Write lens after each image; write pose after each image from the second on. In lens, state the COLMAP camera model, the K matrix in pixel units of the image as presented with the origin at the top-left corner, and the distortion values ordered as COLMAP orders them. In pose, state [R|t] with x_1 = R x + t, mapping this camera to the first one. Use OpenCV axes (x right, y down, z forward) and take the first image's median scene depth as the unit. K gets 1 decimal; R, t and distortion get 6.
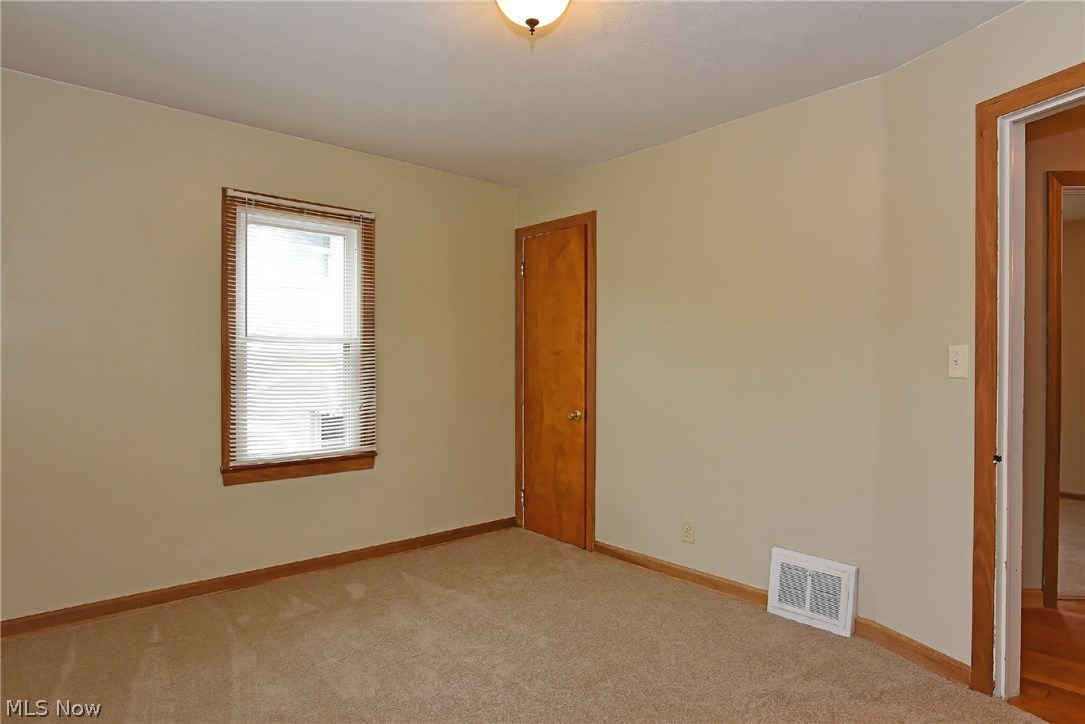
lens RADIAL K [[632.3, 0, 542.5], [0, 632.3, 362.0], [0, 0, 1]] dist [-0.026122, 0.000655]
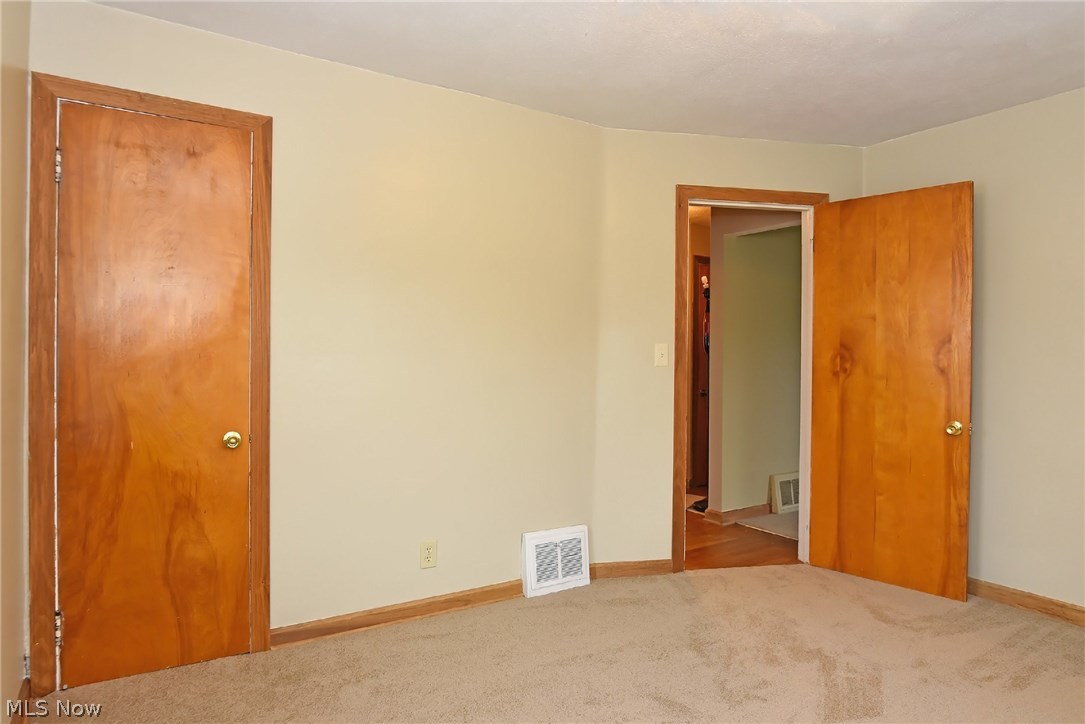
lens RADIAL K [[632.3, 0, 542.5], [0, 632.3, 362.0], [0, 0, 1]] dist [-0.026122, 0.000655]
pose [[0.161293, -0.005291, 0.986892, -0.580690], [-0.004057, 0.999974, 0.006024, 0.004189], [-0.986898, -0.004976, 0.161268, 0.719291]]
